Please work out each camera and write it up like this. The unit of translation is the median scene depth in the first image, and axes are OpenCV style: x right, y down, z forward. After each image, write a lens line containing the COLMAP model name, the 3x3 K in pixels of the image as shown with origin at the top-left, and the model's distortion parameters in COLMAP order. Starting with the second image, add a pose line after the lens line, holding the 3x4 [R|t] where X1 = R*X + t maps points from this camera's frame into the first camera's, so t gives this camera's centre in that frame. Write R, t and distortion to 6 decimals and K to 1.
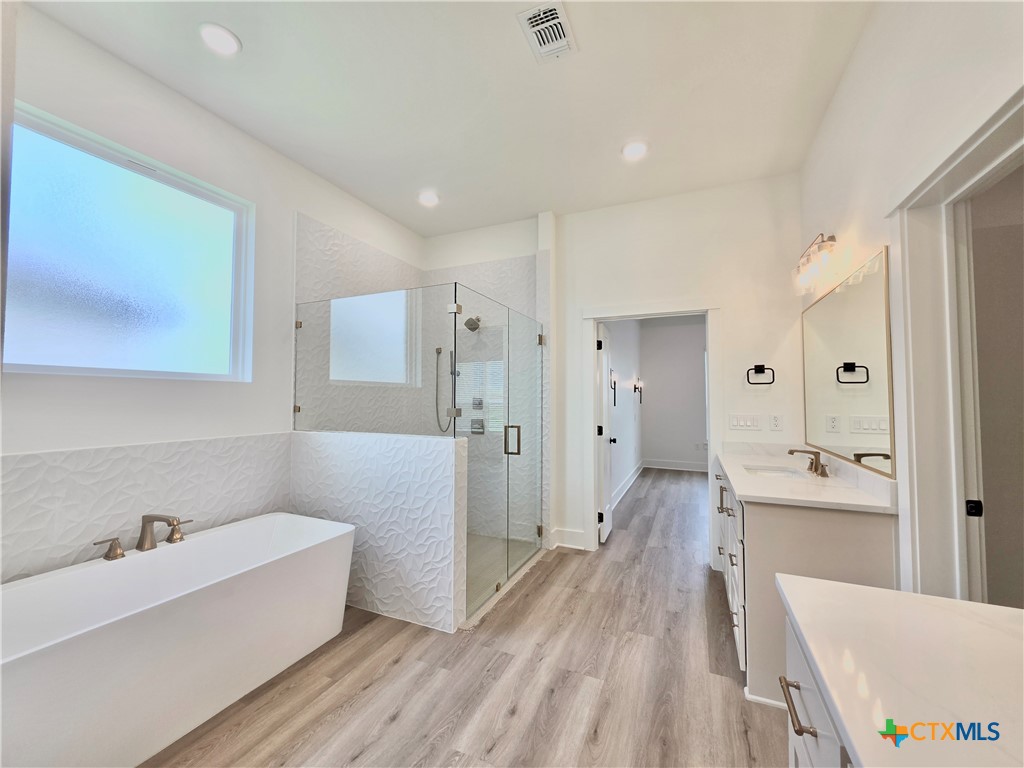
lens RADIAL K [[411.8, 0, 510.9], [0, 411.8, 383.9], [0, 0, 1]] dist [-0.005799, 0.001266]
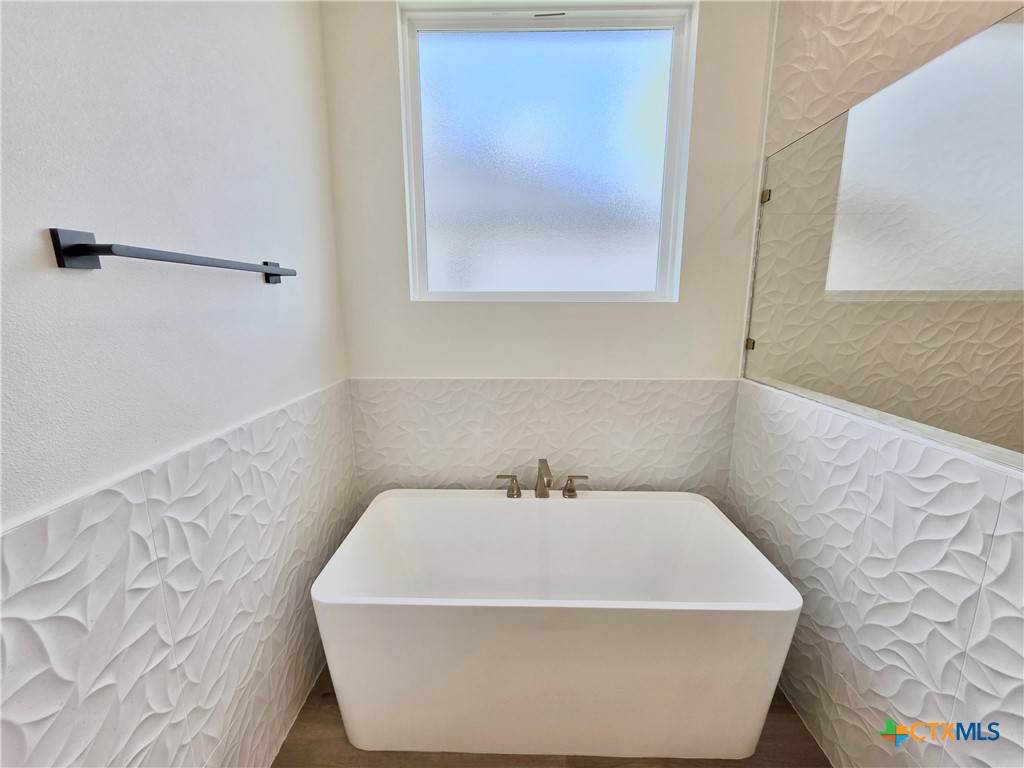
lens RADIAL K [[411.8, 0, 509.5], [0, 411.8, 382.9], [0, 0, 1]] dist [-0.005799, 0.001266]
pose [[0.384258, 0.167274, -0.907945, -0.100382], [0.033754, 0.980246, 0.194880, -0.013850], [0.922608, -0.105531, 0.371022, 0.463828]]
